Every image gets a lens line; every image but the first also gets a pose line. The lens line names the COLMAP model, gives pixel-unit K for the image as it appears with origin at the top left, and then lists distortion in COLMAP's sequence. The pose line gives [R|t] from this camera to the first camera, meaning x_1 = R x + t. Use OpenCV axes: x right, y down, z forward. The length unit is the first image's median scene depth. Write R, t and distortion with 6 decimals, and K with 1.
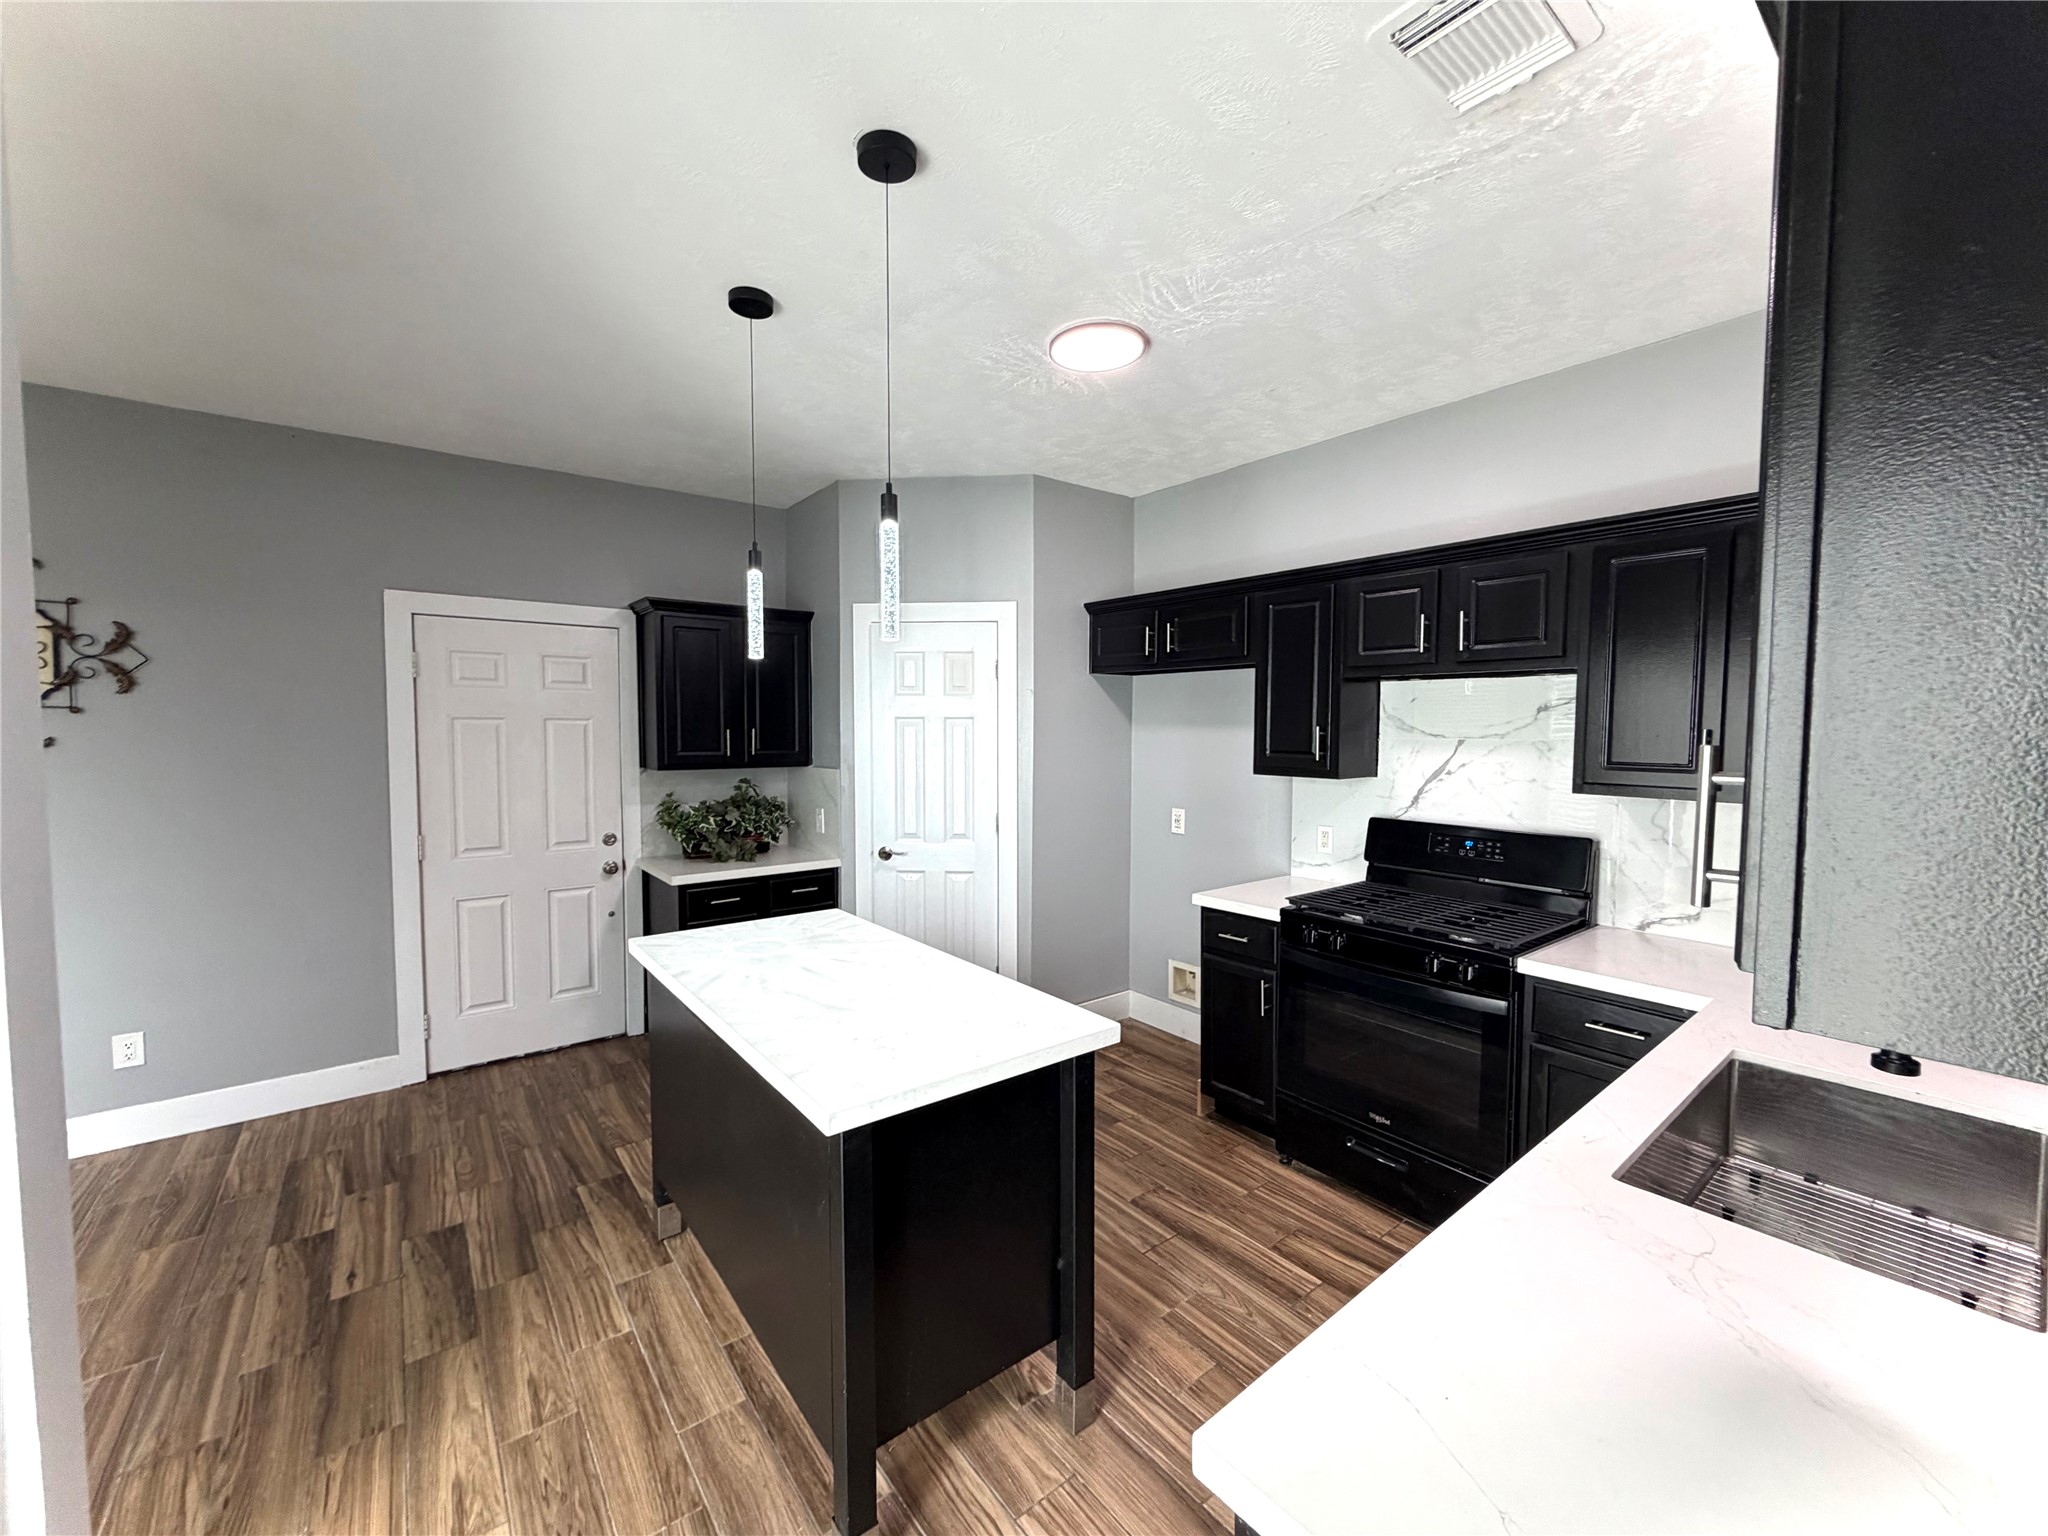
lens RADIAL K [[814.5, 0, 1016.8], [0, 814.5, 766.6], [0, 0, 1]] dist [-0.000372, 0.000347]
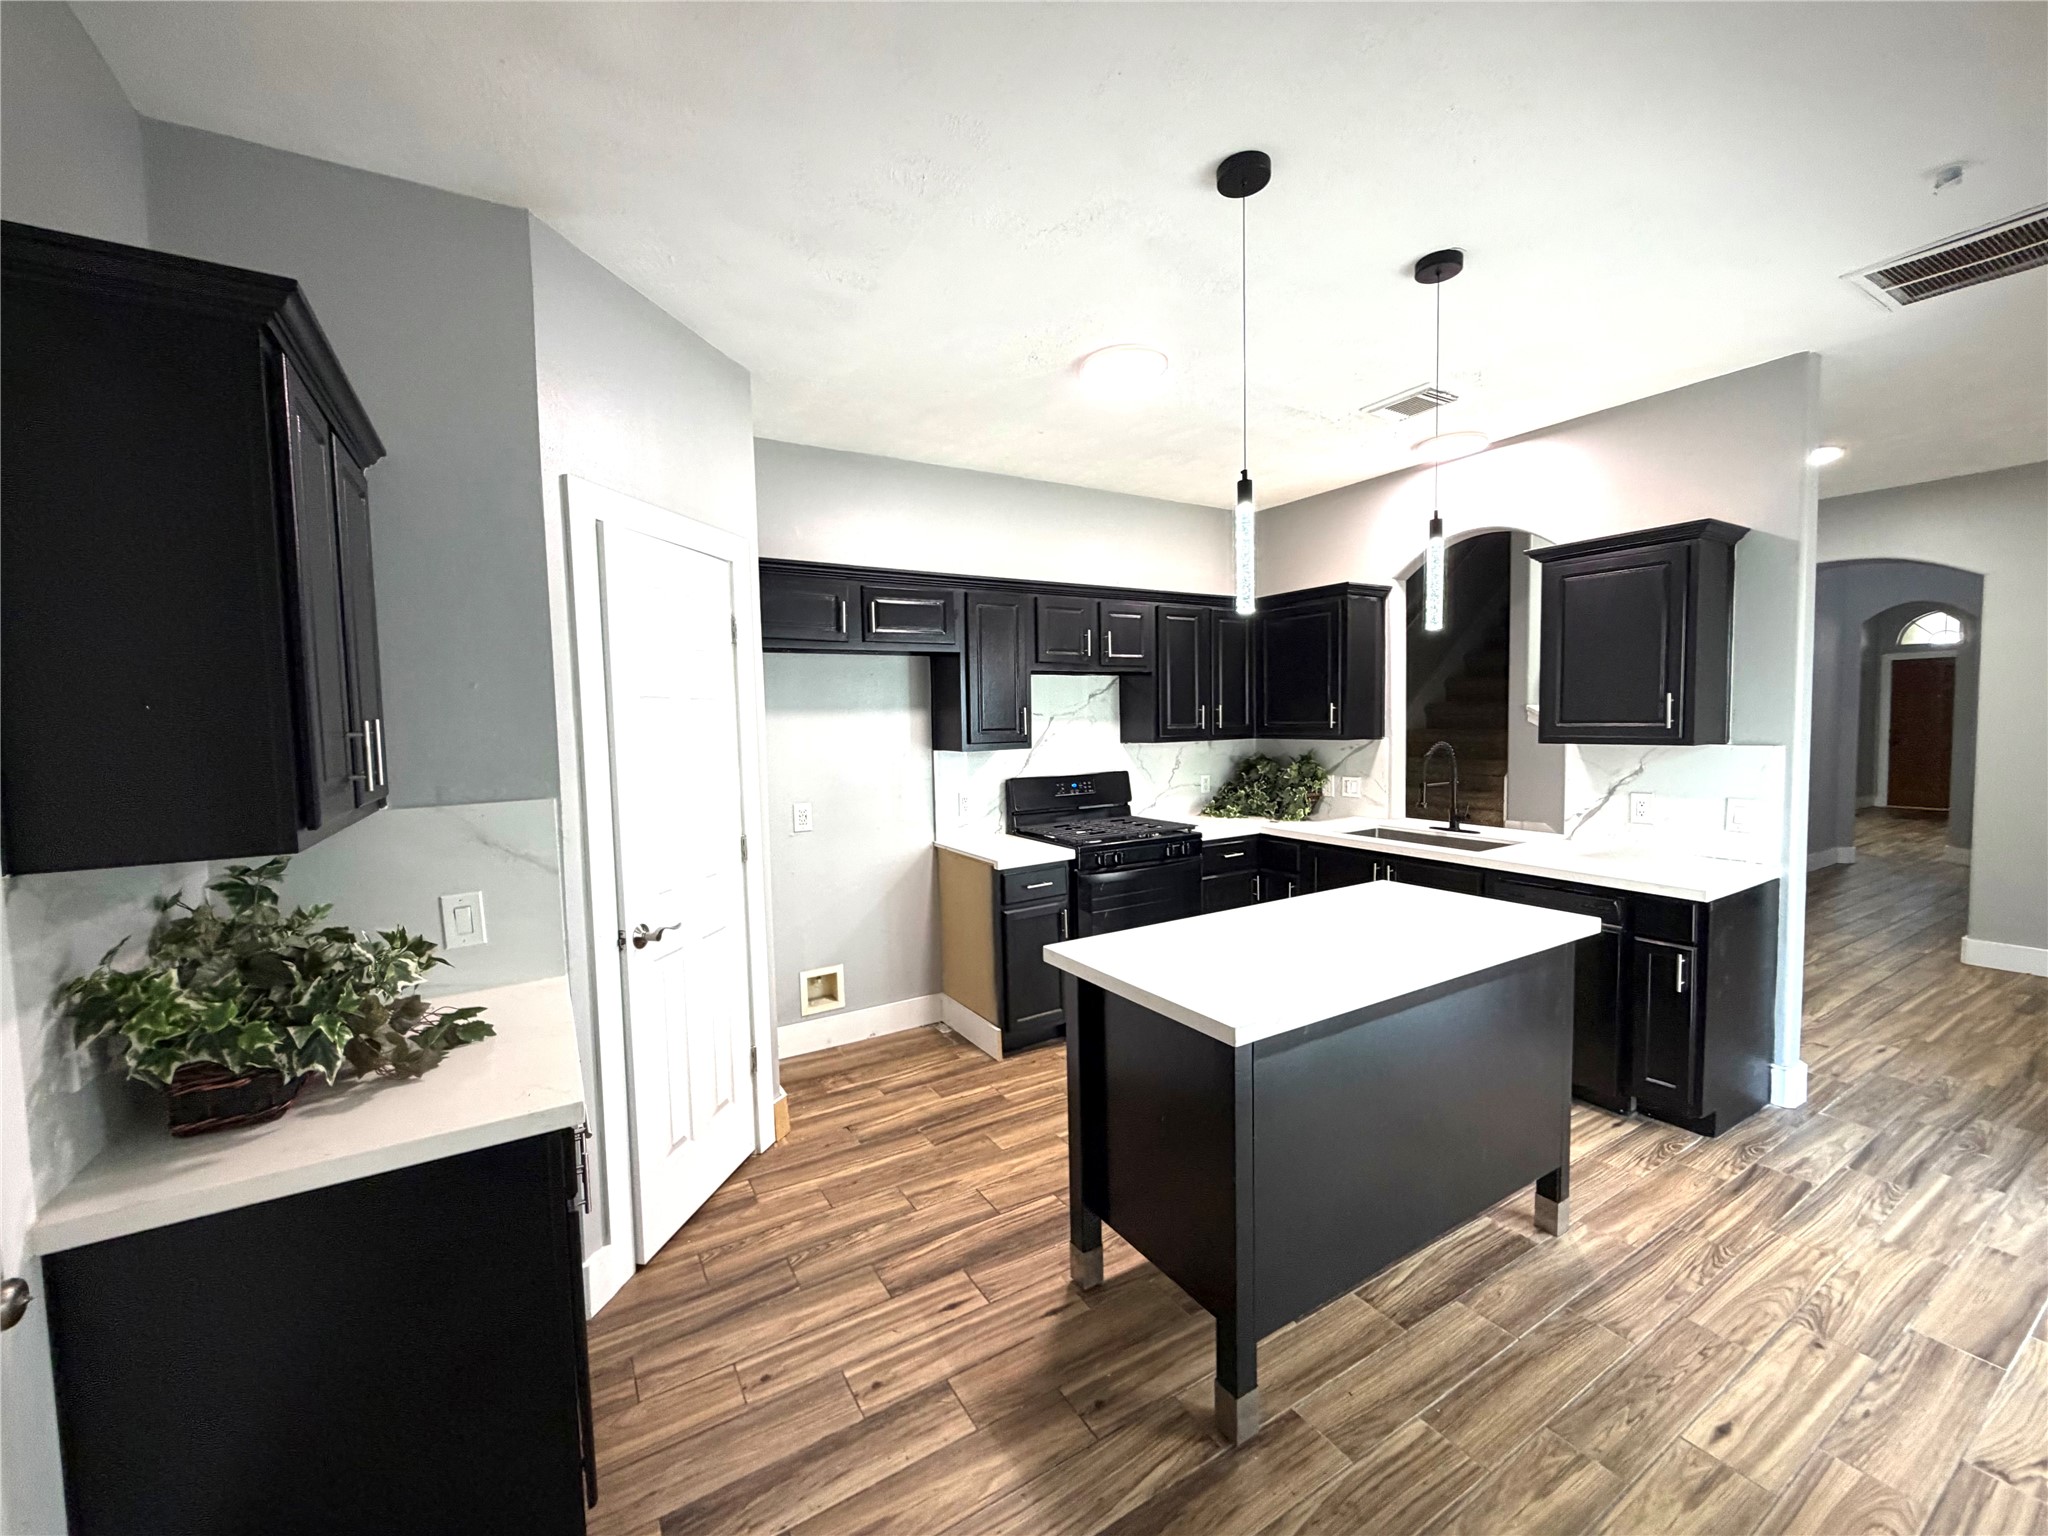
lens RADIAL K [[814.5, 0, 1016.8], [0, 814.5, 766.6], [0, 0, 1]] dist [-0.000372, 0.000347]
pose [[0.125802, -0.068310, 0.989701, -0.946710], [0.075526, 0.995391, 0.059103, -0.036073], [-0.989176, 0.067313, 0.130381, 0.911852]]
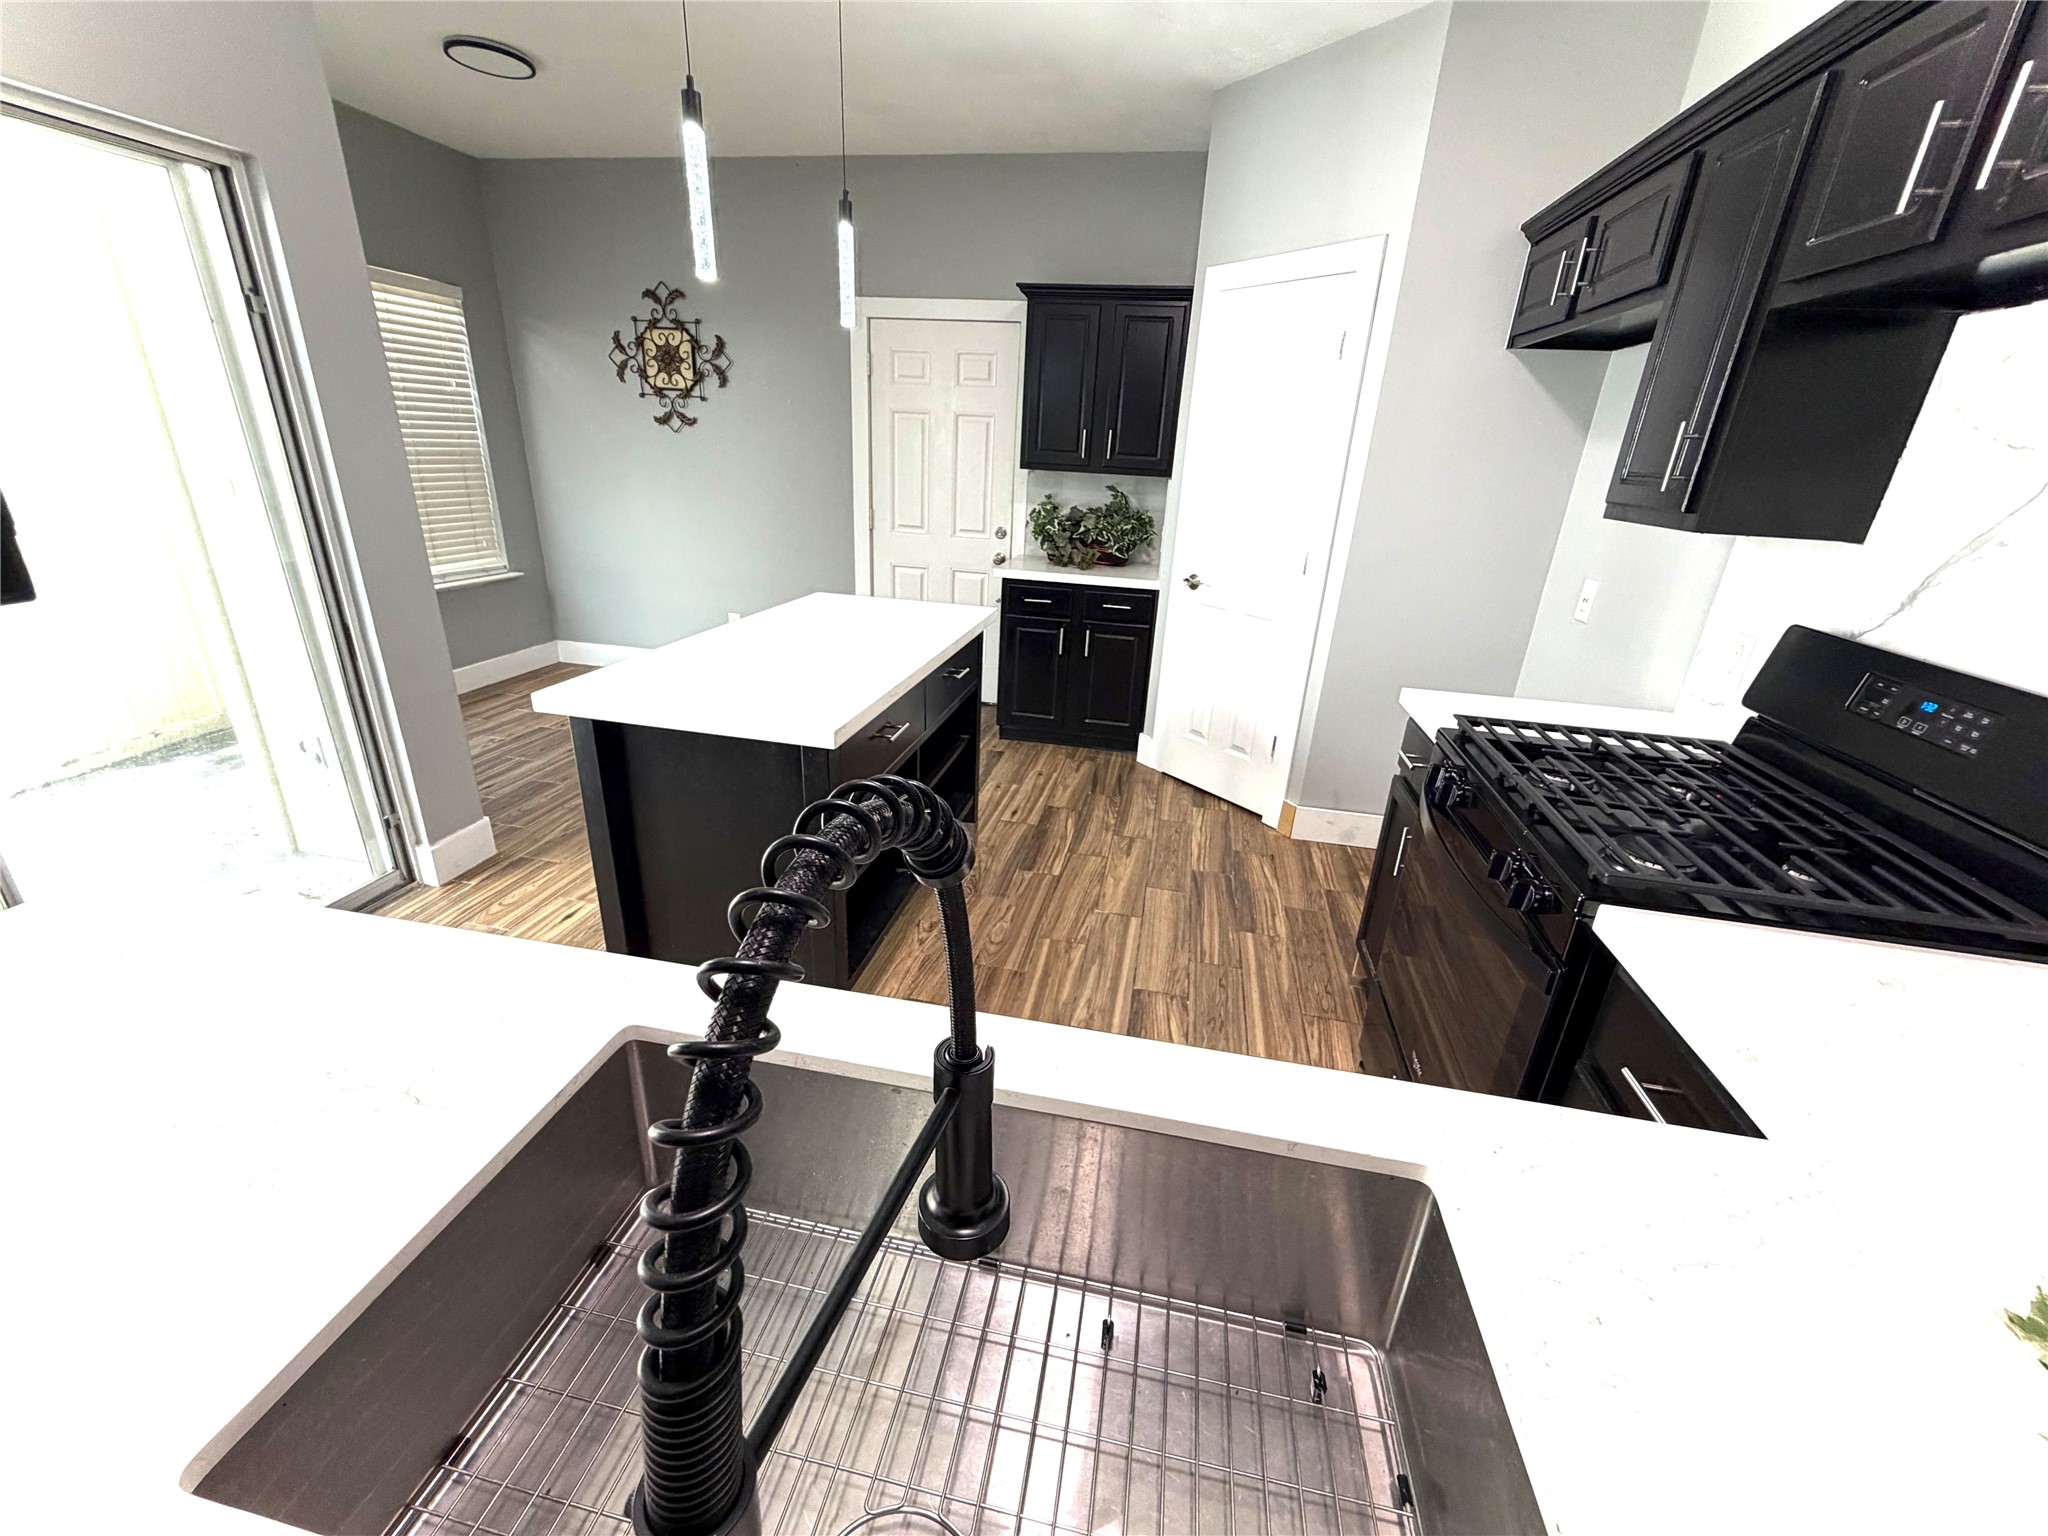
lens RADIAL K [[814.5, 0, 1016.8], [0, 814.5, 766.6], [0, 0, 1]] dist [-0.000372, 0.000347]
pose [[0.648395, 0.306822, -0.696738, 0.555033], [-0.086197, 0.938892, 0.333243, 0.021313], [0.756408, -0.156017, 0.635220, 0.347901]]
